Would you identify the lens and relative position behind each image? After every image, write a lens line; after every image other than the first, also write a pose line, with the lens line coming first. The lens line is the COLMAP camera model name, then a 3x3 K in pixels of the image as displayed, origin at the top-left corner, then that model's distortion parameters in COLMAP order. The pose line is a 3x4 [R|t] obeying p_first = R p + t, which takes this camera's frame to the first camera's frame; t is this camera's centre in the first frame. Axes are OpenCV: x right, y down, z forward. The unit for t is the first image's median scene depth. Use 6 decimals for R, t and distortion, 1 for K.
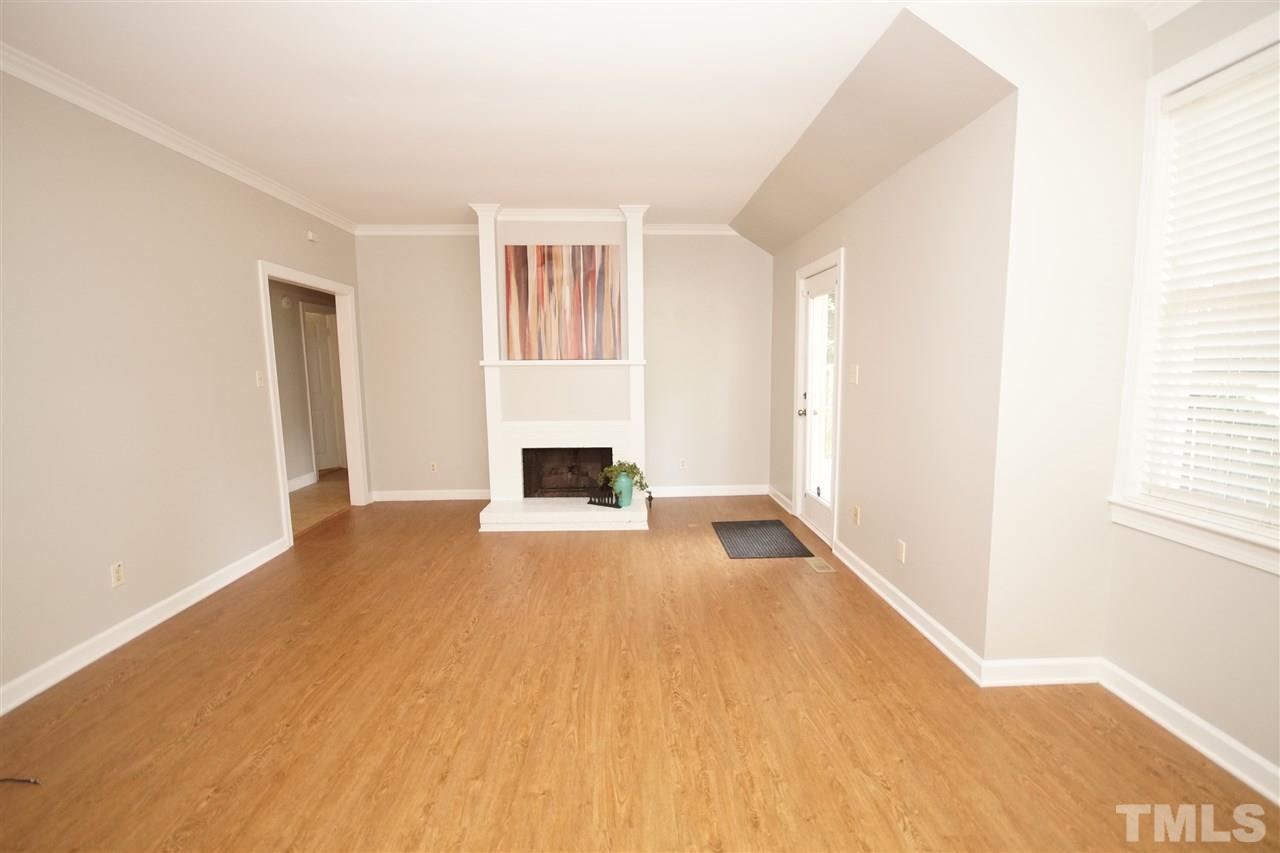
lens RADIAL K [[566.6, 0, 631.5], [0, 566.6, 430.4], [0, 0, 1]] dist [-0.001459, -0.000542]
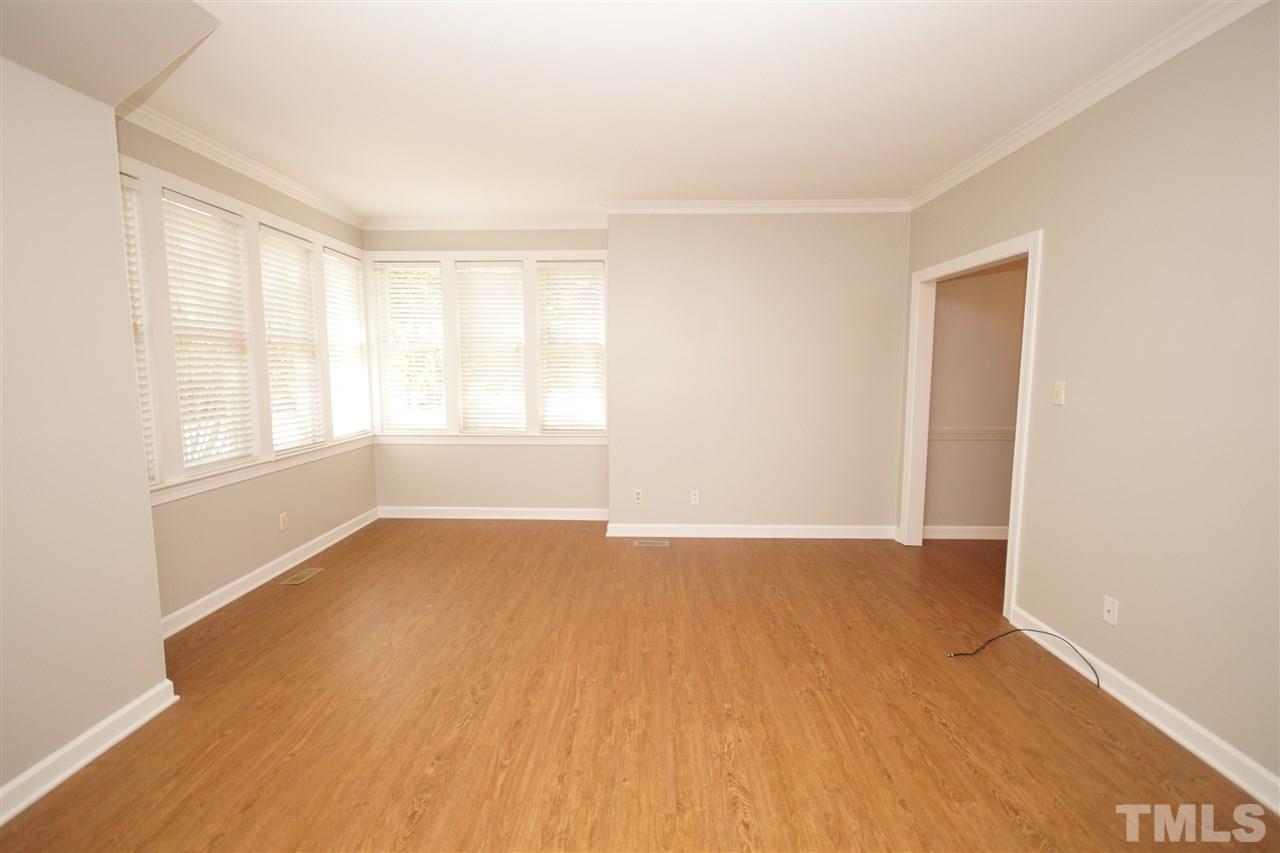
lens RADIAL K [[566.6, 0, 628.9], [0, 566.6, 429.3], [0, 0, 1]] dist [-0.001459, -0.000542]
pose [[-0.998292, 0.005582, 0.058155, -0.176580], [0.018834, 0.973032, 0.229902, -0.165881], [-0.055303, 0.230604, -0.971475, 1.292091]]
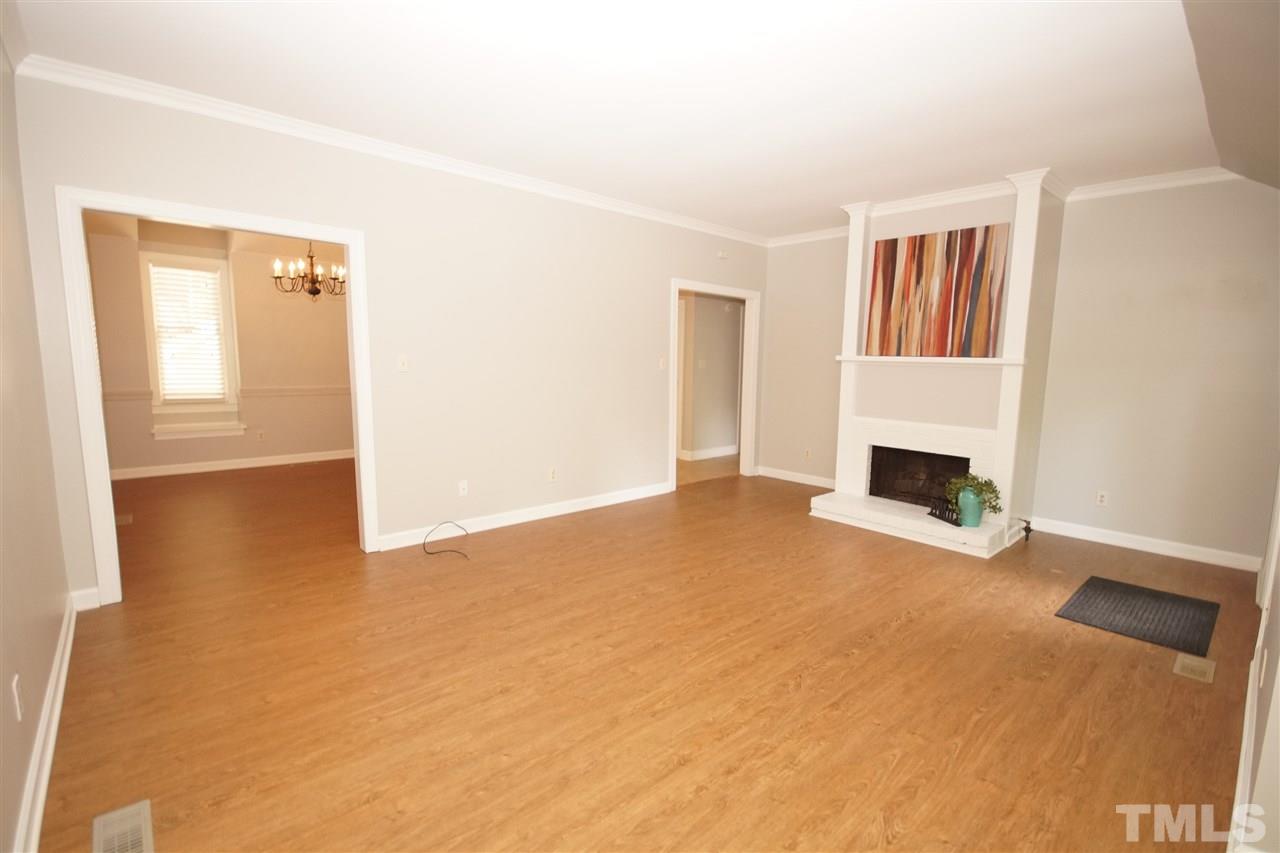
lens RADIAL K [[566.6, 0, 629.6], [0, 566.6, 429.0], [0, 0, 1]] dist [-0.001459, -0.000542]
pose [[0.643691, 0.117125, -0.756269, 0.421051], [-0.117154, 0.991652, 0.053864, 0.000139], [0.756265, 0.053929, 0.652039, 0.050514]]
